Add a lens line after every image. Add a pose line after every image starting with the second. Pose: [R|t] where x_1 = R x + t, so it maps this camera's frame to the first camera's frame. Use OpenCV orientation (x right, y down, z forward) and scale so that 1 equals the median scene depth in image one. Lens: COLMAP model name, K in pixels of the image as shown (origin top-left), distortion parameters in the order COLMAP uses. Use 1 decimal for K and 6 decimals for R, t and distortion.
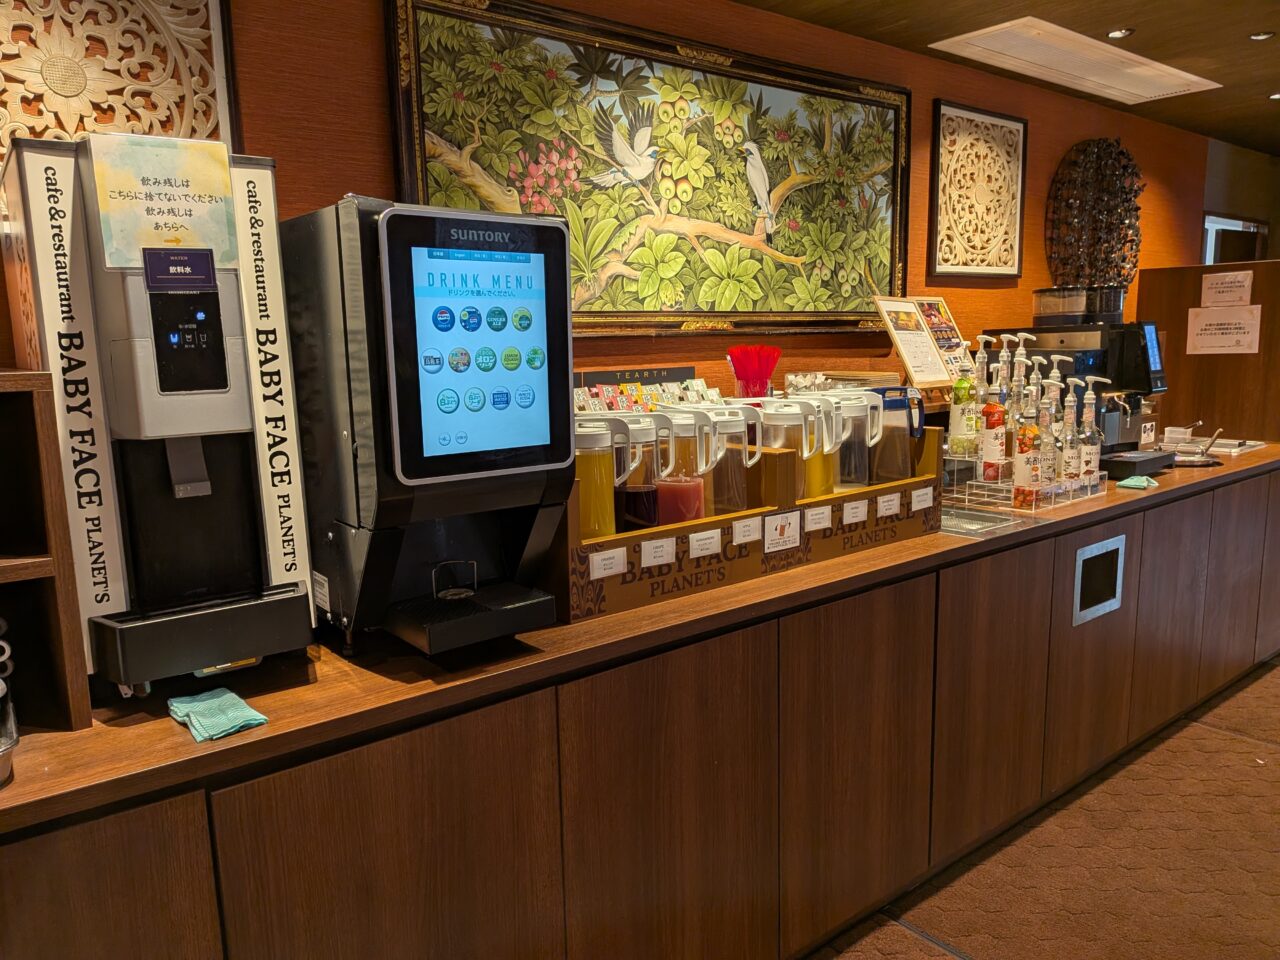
lens RADIAL K [[933.8, 0, 638.0], [0, 933.8, 499.7], [0, 0, 1]] dist [0.081611, -0.090071]
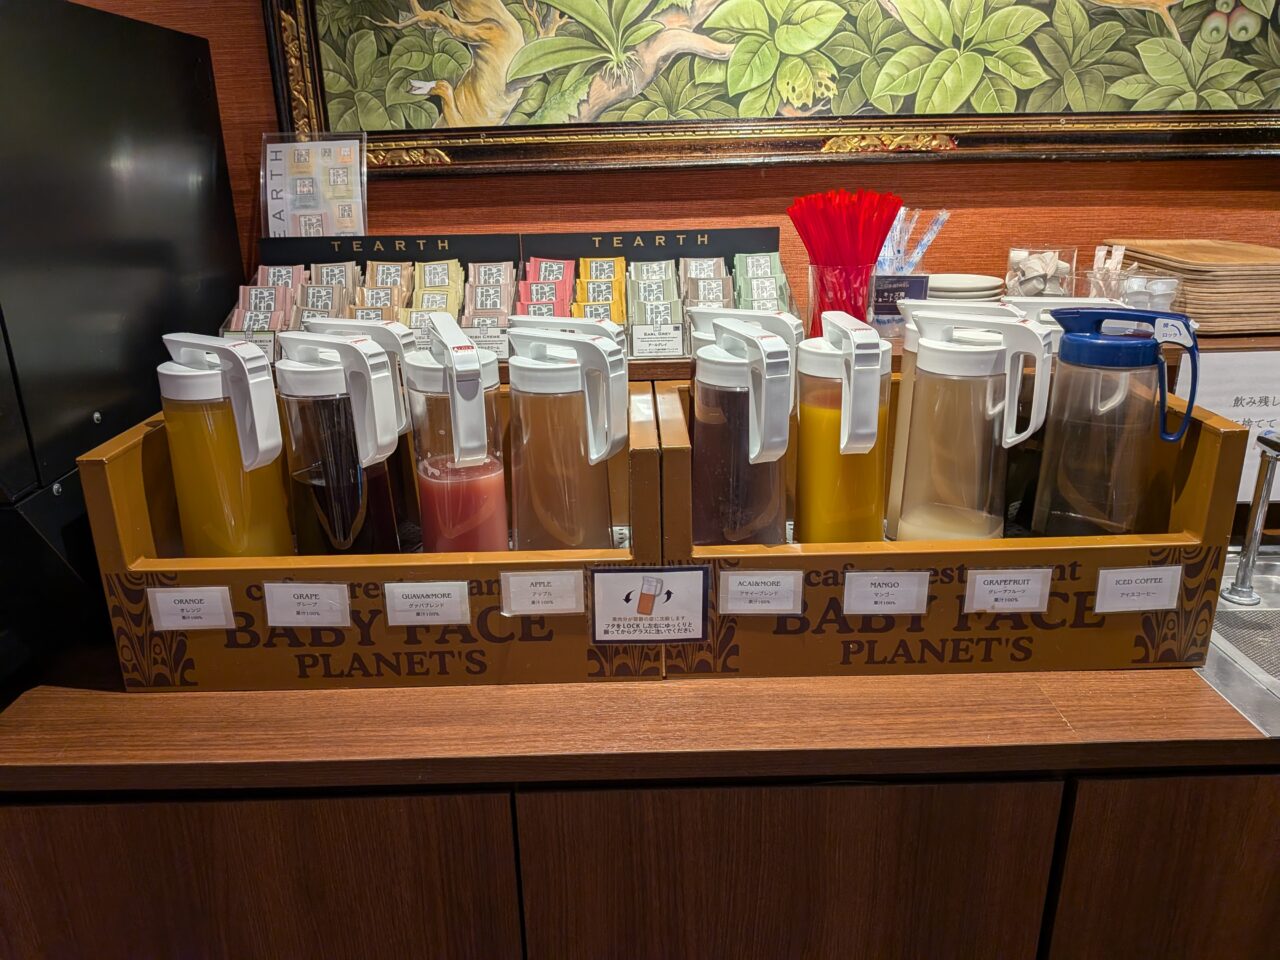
lens RADIAL K [[933.8, 0, 621.8], [0, 933.8, 468.3], [0, 0, 1]] dist [0.081611, -0.090071]
pose [[0.785839, 0.208708, -0.582150, 0.361879], [-0.105986, 0.972856, 0.205712, -0.117841], [0.609282, -0.099957, 0.786628, 0.542388]]
